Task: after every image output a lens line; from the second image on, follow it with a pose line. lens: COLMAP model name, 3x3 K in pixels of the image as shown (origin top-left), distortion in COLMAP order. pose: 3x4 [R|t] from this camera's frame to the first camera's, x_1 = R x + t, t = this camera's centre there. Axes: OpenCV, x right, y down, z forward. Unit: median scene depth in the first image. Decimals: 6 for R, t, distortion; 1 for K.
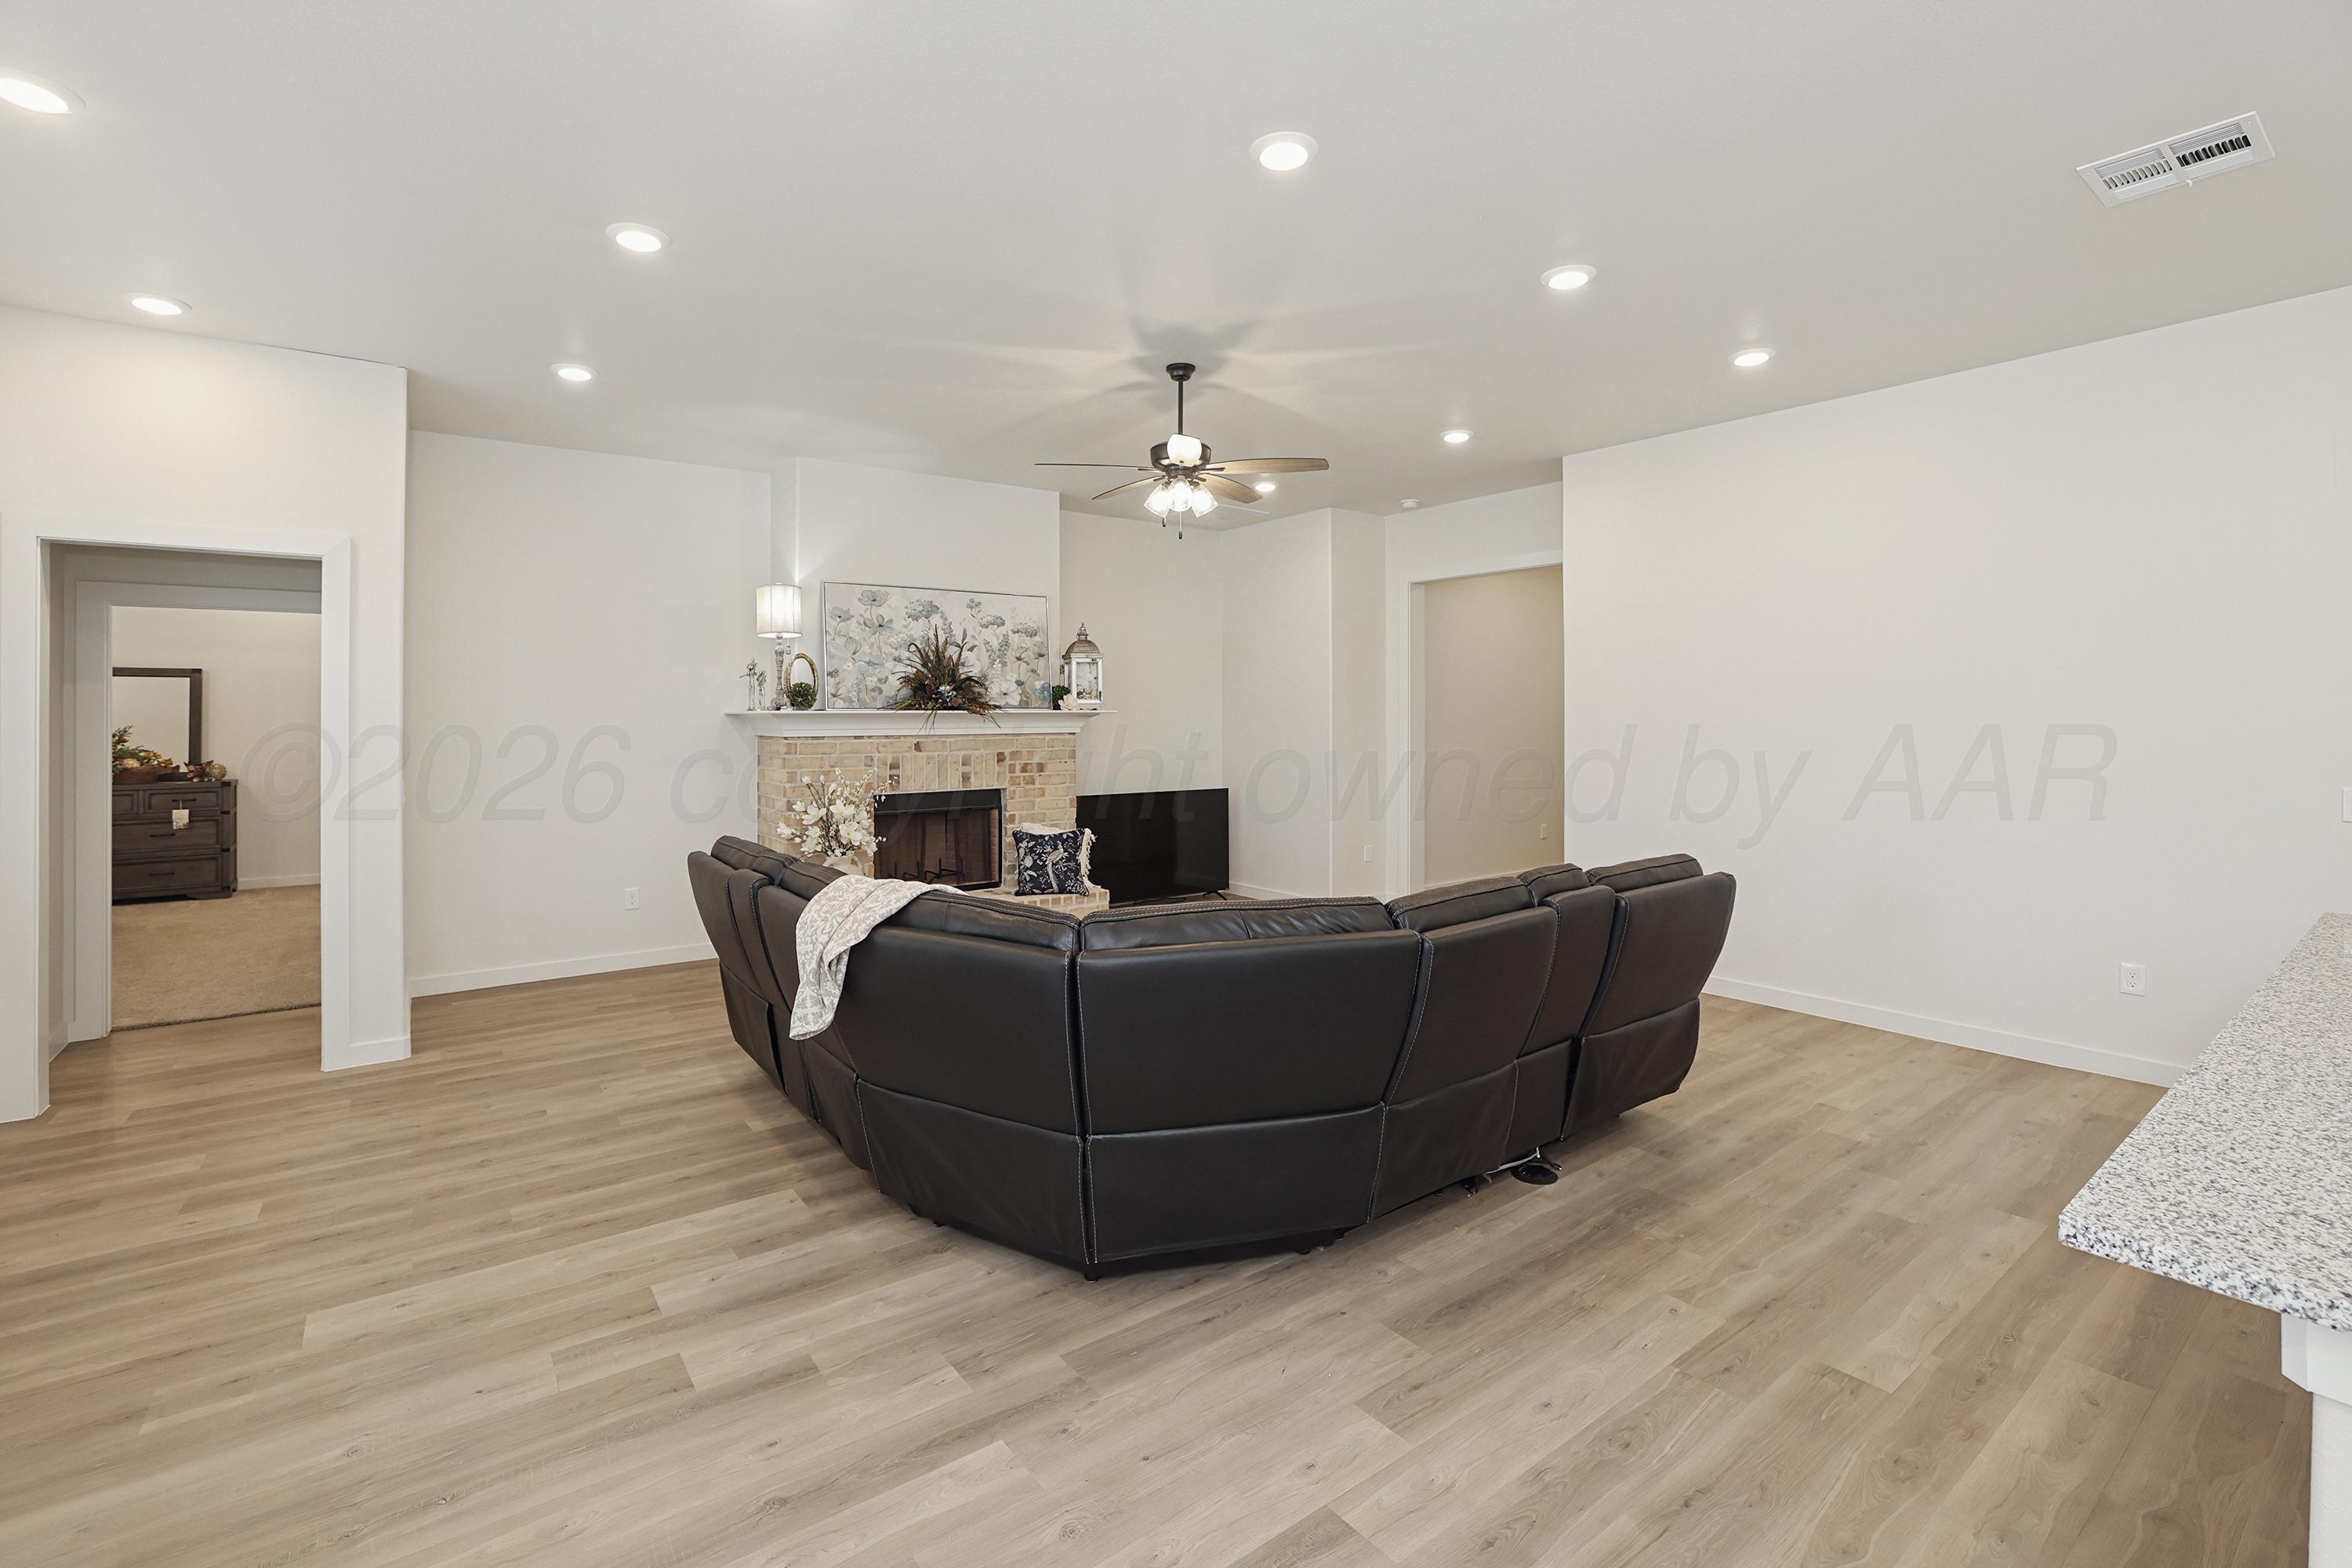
lens RADIAL K [[1027.3, 0, 1171.2], [0, 1027.3, 717.9], [0, 0, 1]] dist [-0.039264, 0.012187]
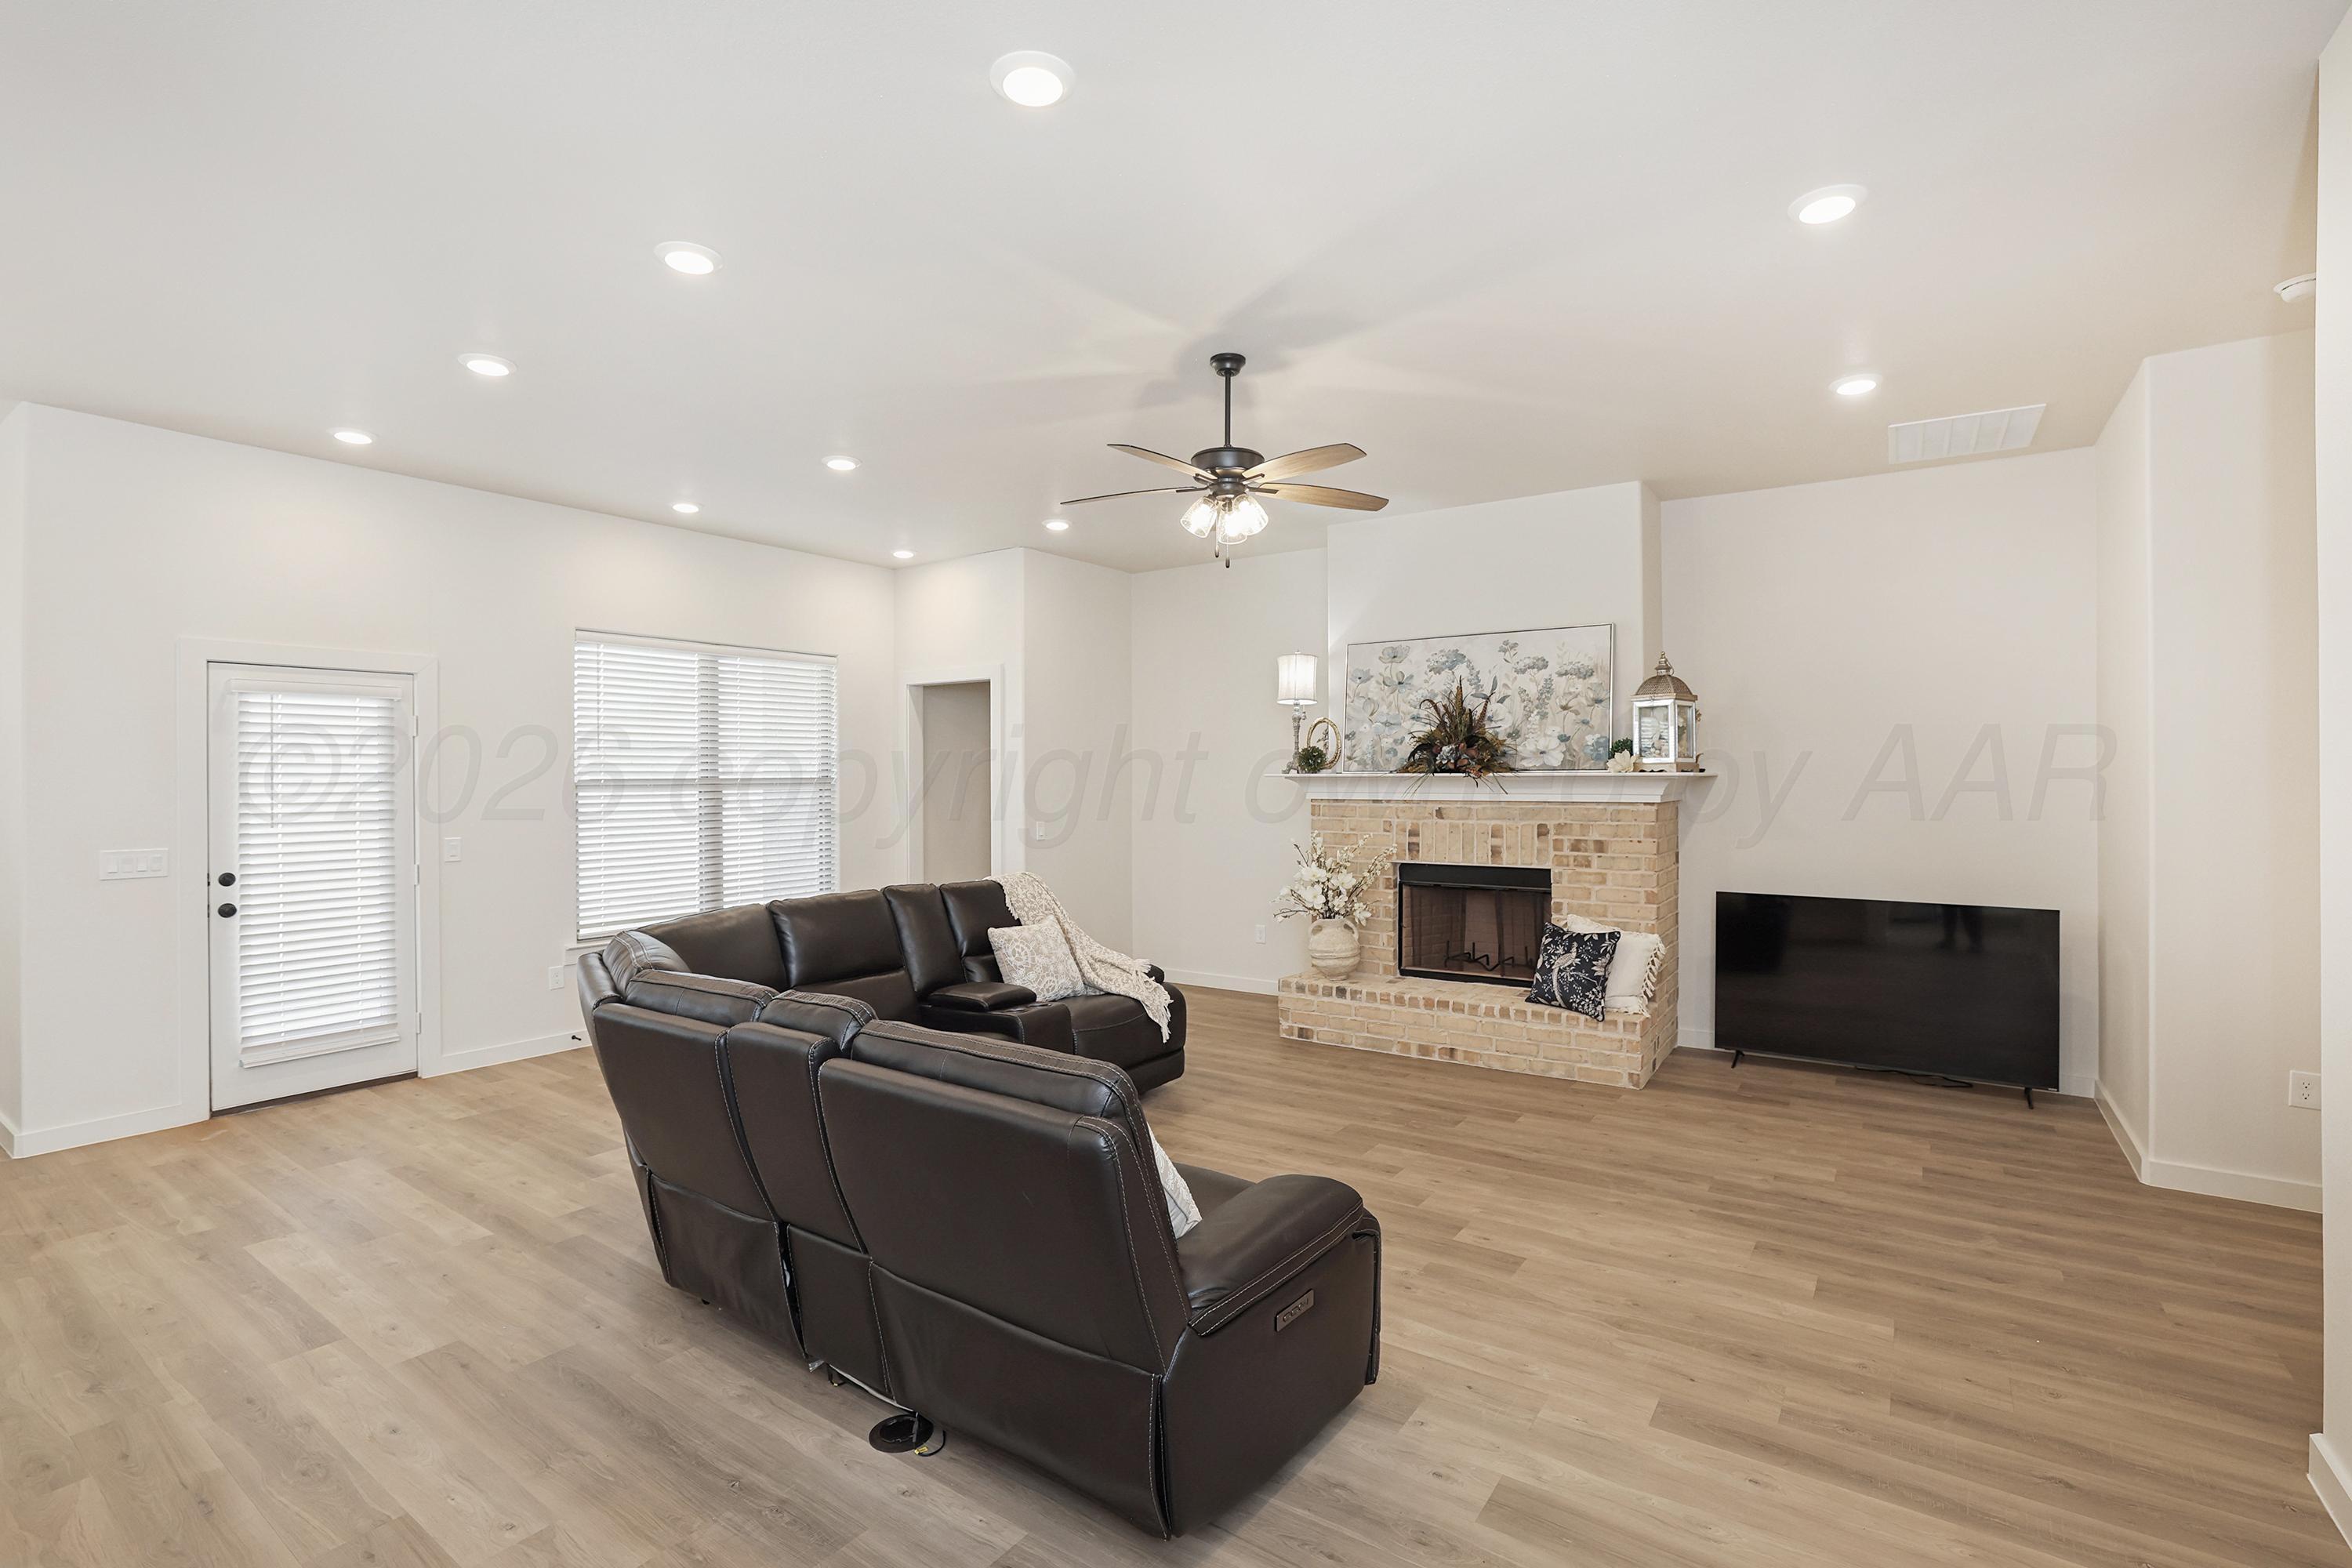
lens RADIAL K [[1056.1, 0, 1176.0], [0, 1056.1, 784.0], [0, 0, 1]] dist [-0.048689, 0.013032]
pose [[0.334270, 0.006657, -0.942454, 0.553896], [-0.004894, 0.999974, 0.005327, -0.001449], [0.942465, 0.002832, 0.334294, 0.475598]]
